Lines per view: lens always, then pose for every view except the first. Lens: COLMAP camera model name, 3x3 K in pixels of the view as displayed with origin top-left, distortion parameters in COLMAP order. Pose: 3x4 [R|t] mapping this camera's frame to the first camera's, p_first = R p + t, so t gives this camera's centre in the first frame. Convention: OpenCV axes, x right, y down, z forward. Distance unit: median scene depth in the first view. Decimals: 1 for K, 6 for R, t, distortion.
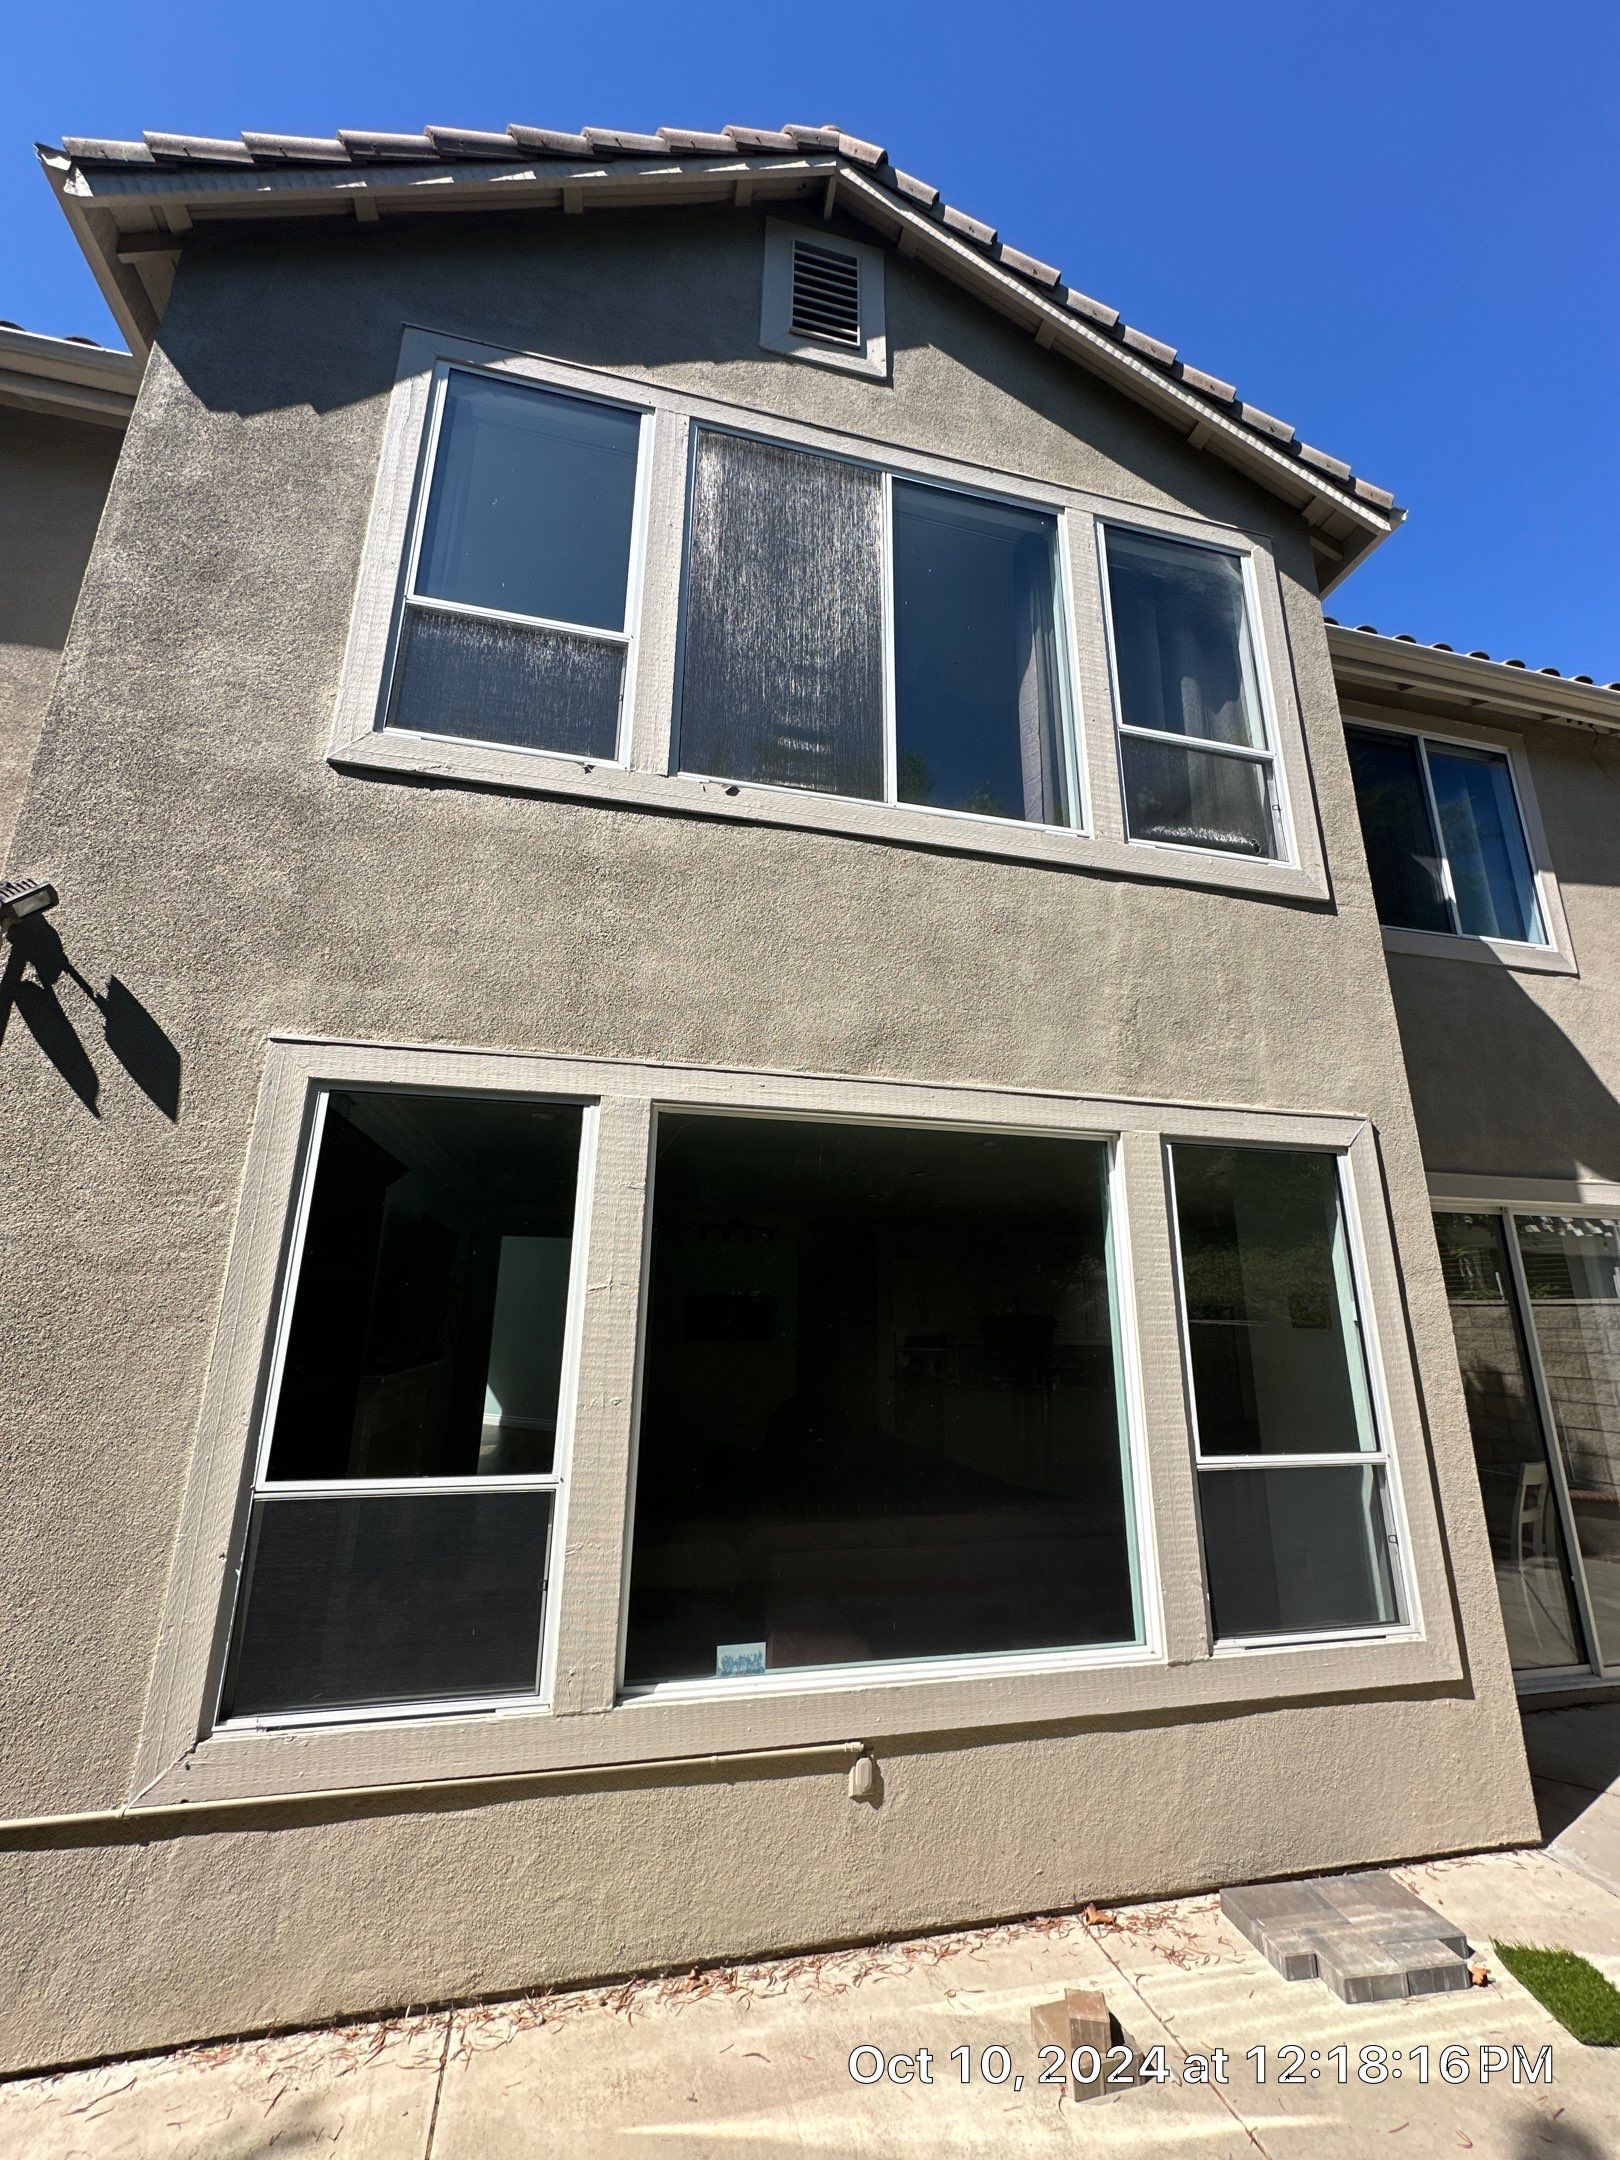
lens RADIAL K [[871.5, 0, 820.2], [0, 871.5, 1081.2], [0, 0, 1]] dist [-0.002220, 0.000329]
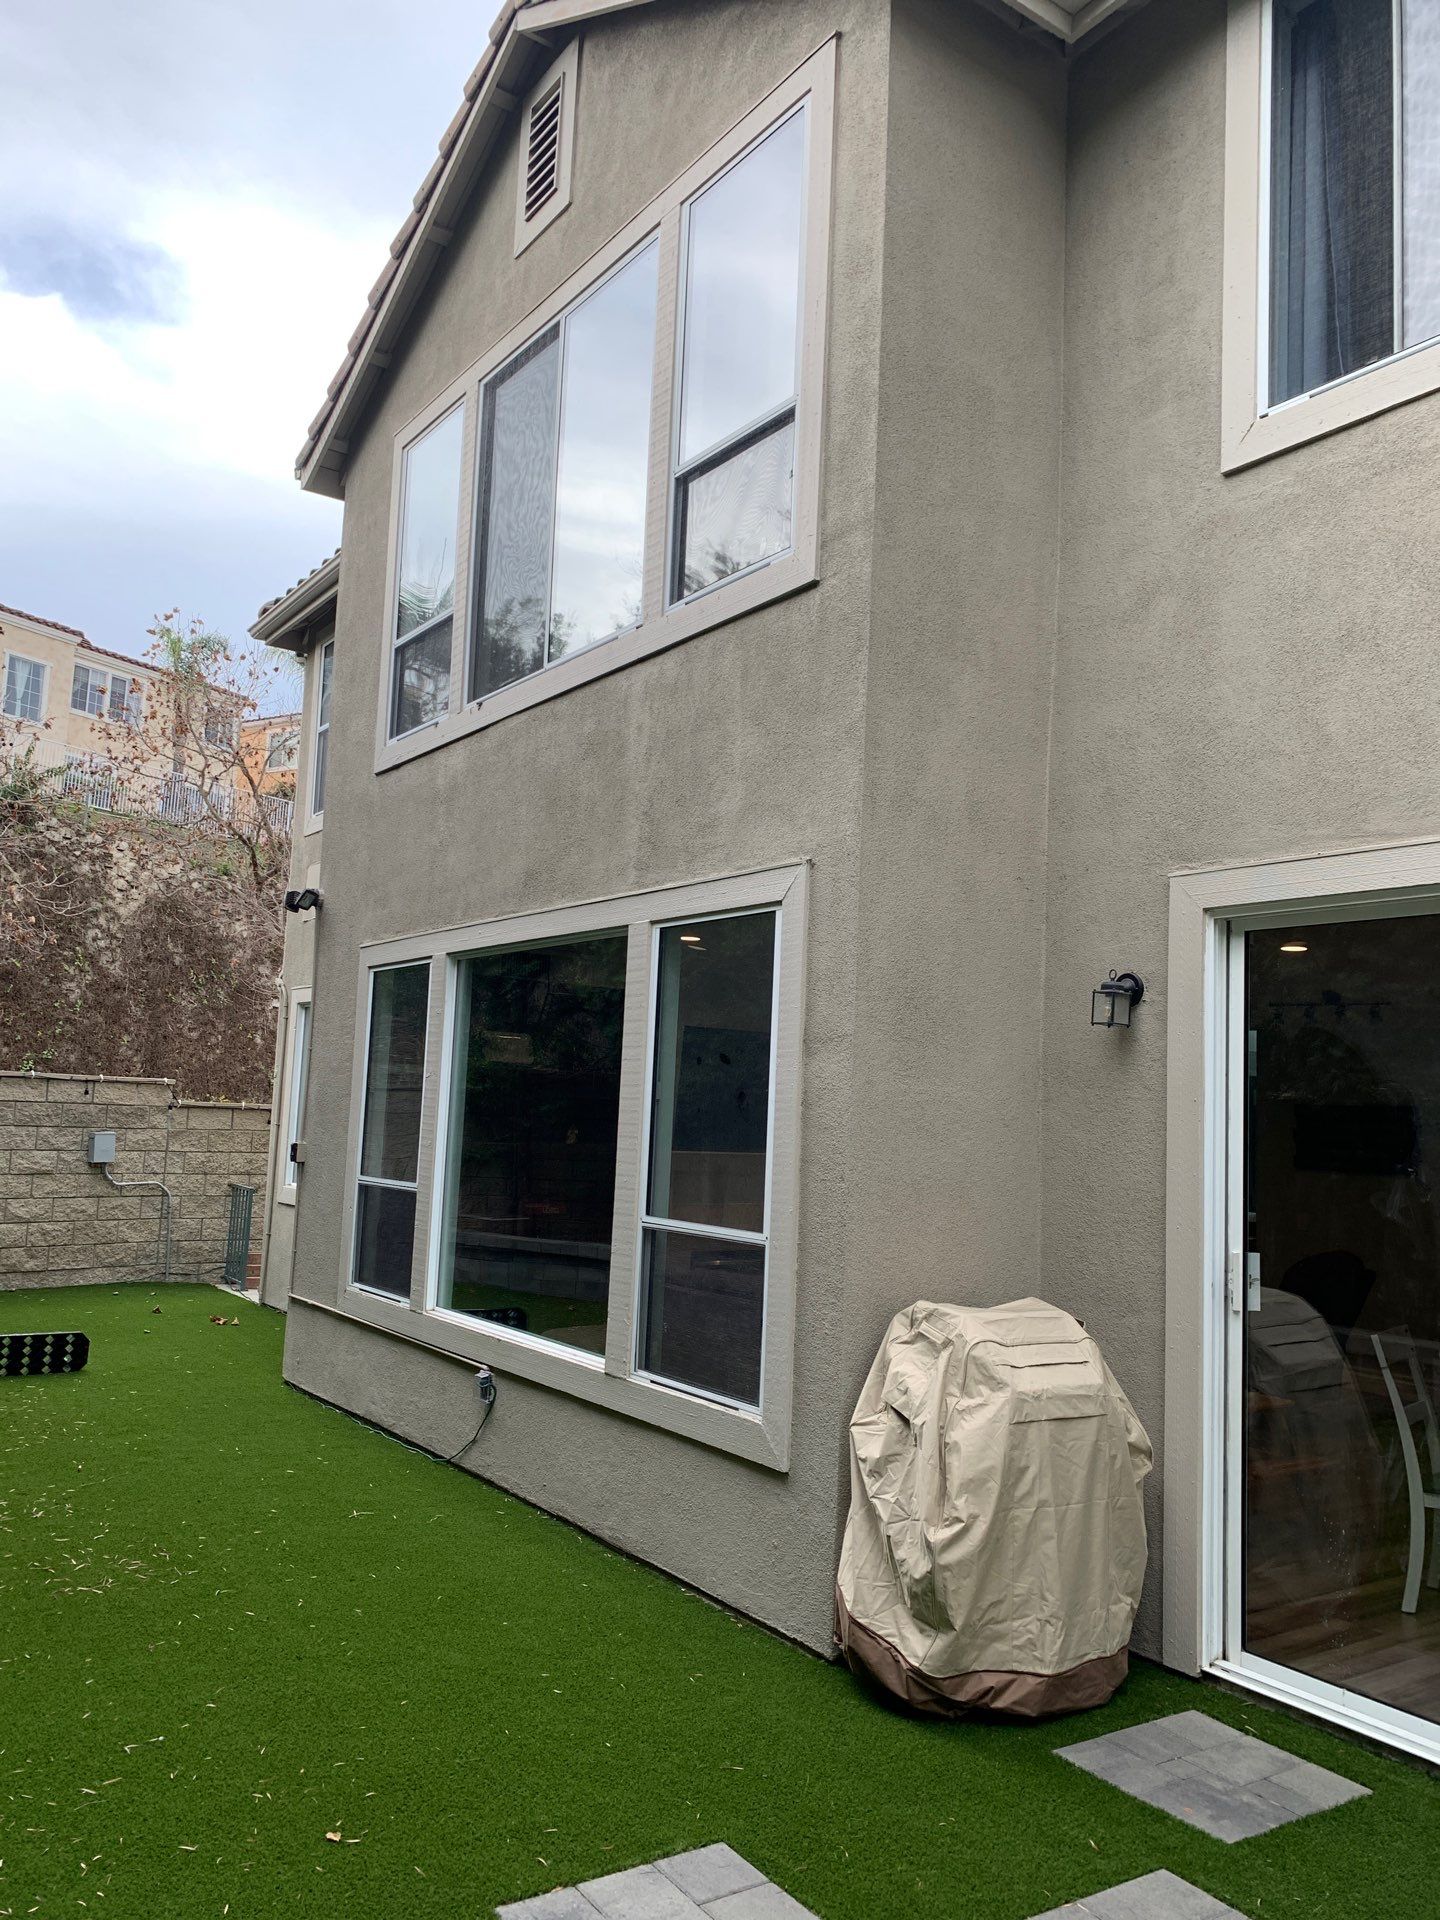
lens RADIAL K [[1386.4, 0, 715.6], [0, 1386.4, 958.4], [0, 0, 1]] dist [0.024204, -0.030906]
pose [[0.371864, -0.094006, -0.923515, 1.984802], [0.220266, 0.975382, -0.010593, 0.141370], [0.901776, -0.199480, 0.383416, 0.444490]]
